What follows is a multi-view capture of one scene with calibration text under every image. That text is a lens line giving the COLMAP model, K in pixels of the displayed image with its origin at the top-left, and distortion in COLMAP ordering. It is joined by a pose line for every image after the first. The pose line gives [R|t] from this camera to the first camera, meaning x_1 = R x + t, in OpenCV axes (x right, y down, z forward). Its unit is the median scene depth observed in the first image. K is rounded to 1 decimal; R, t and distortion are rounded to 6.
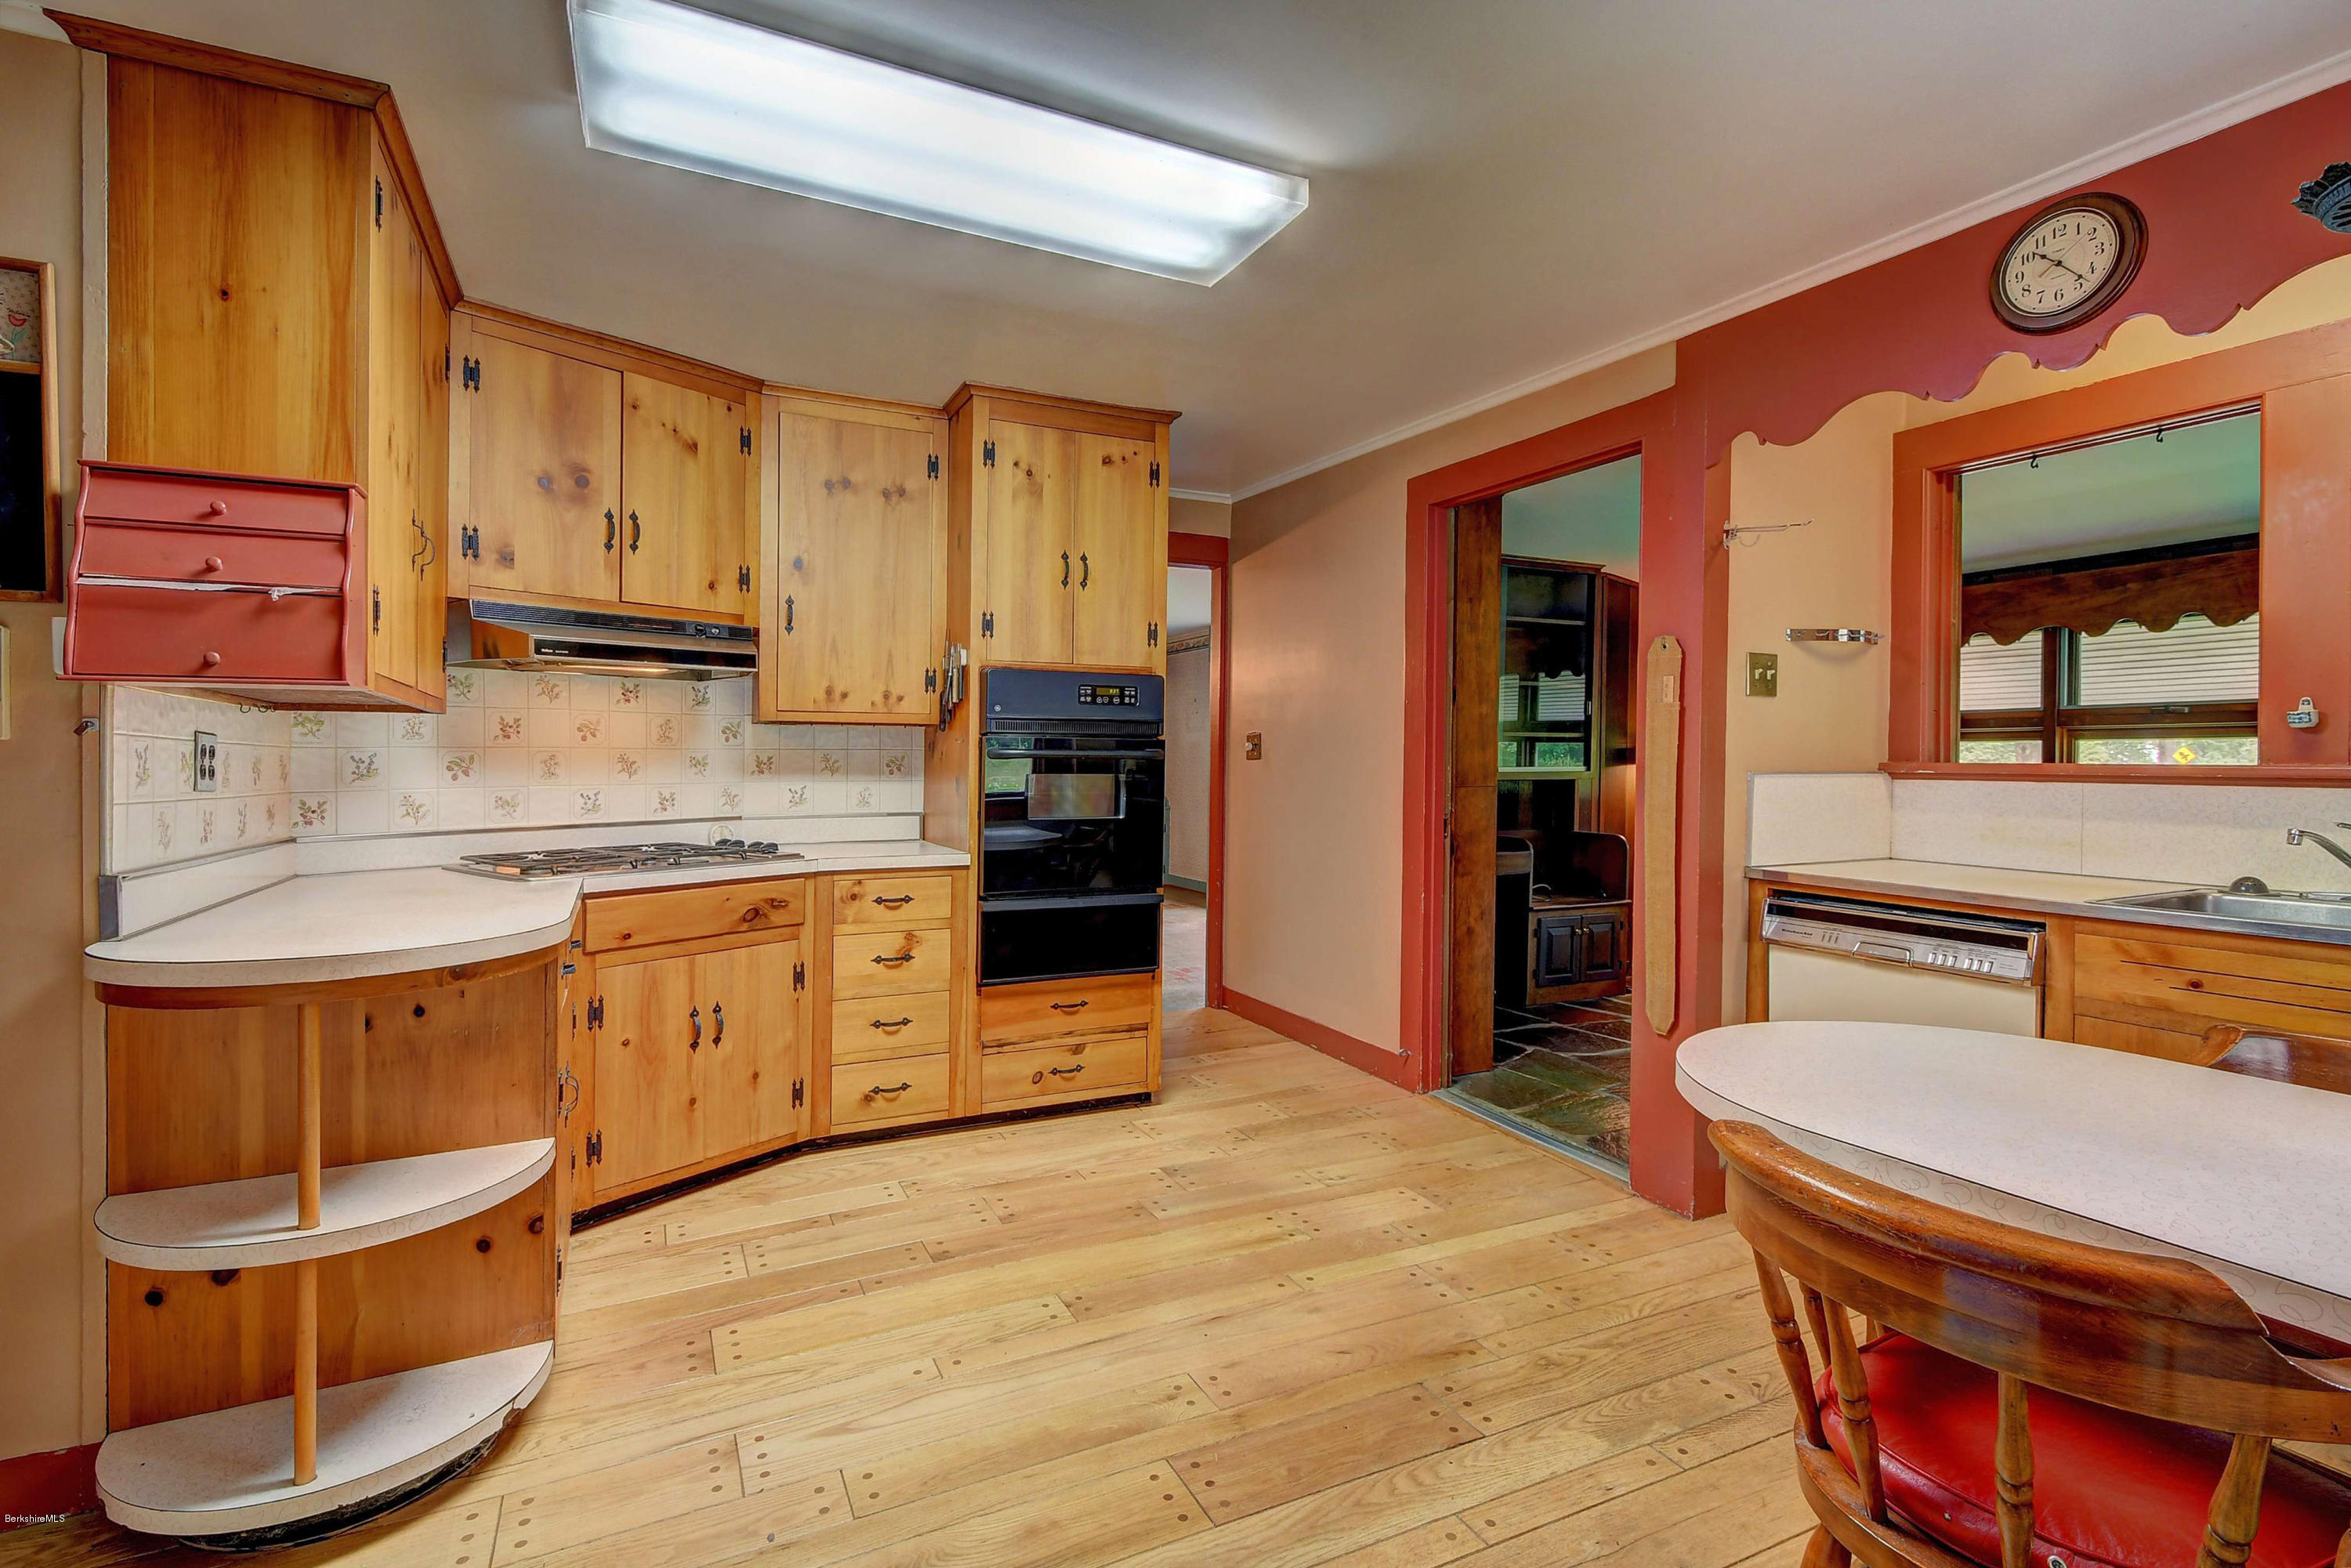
lens RADIAL K [[1069.2, 0, 1157.6], [0, 1069.2, 769.1], [0, 0, 1]] dist [0.004314, -0.000567]
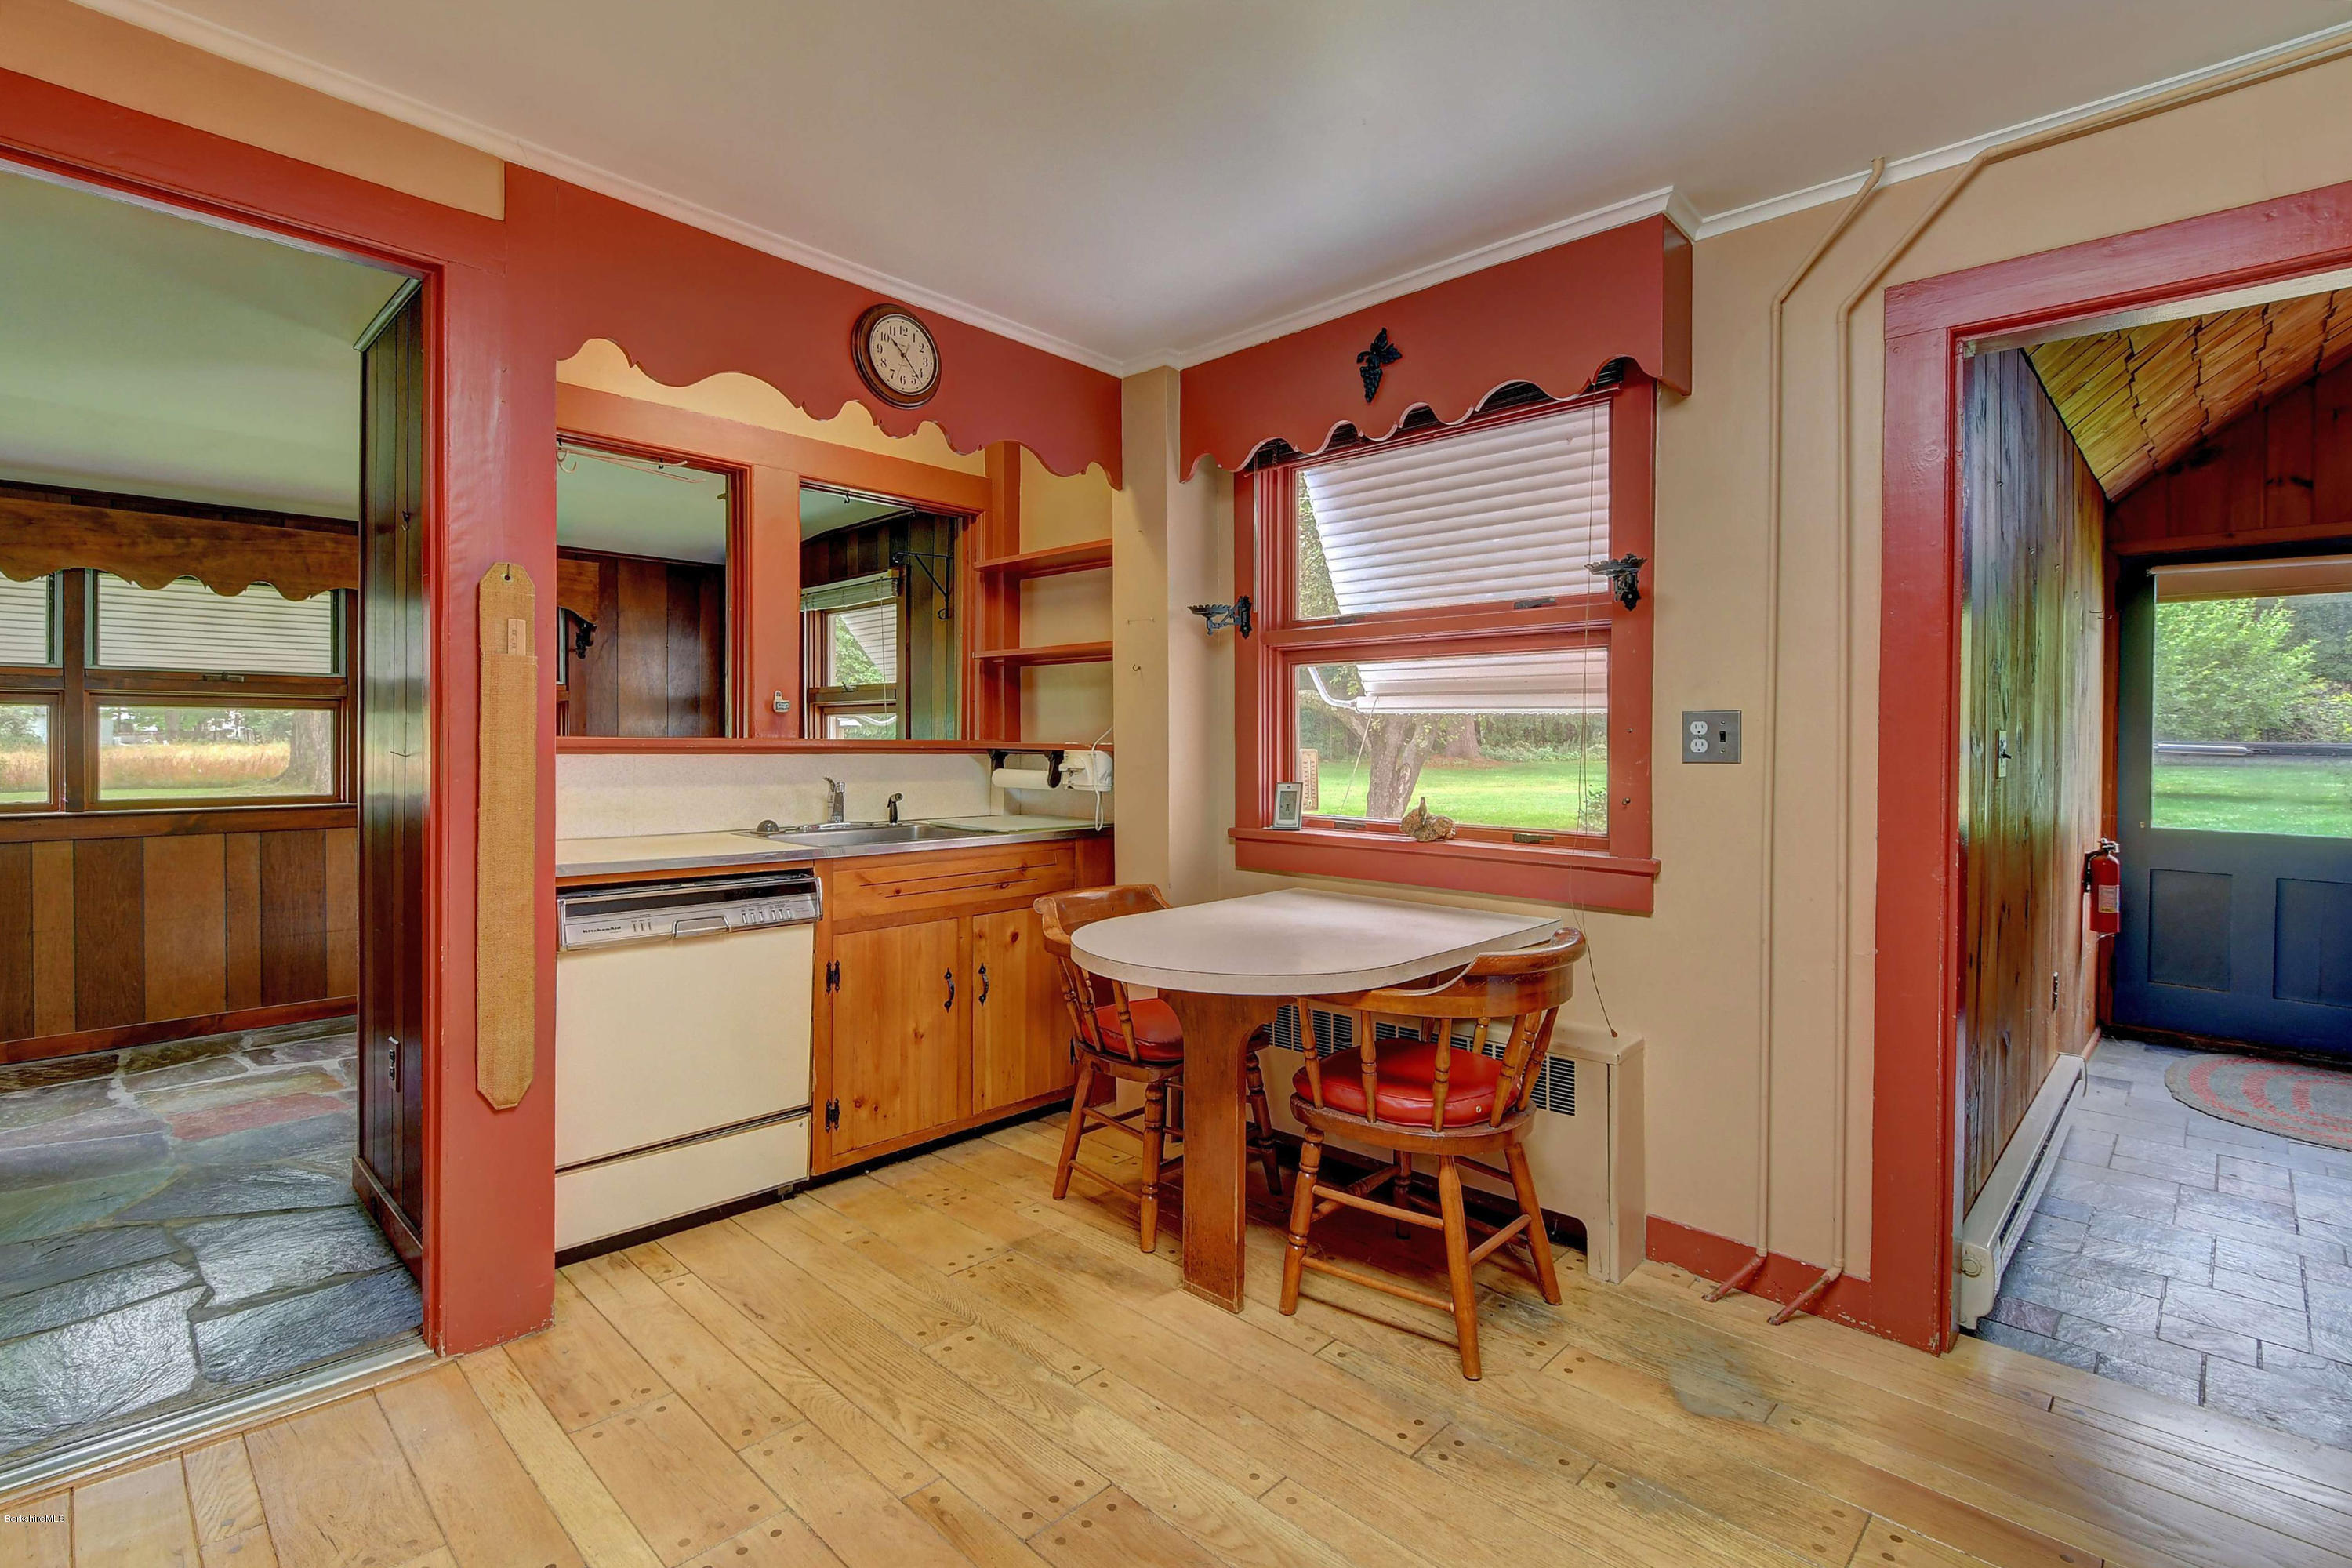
lens RADIAL K [[1069.7, 0, 1159.2], [0, 1069.7, 746.8], [0, 0, 1]] dist [0.004314, -0.000567]
pose [[-0.316830, -0.009909, 0.948431, -0.385280], [0.001332, 0.999940, 0.010892, -0.006059], [-0.948482, 0.004714, -0.316797, 0.859521]]
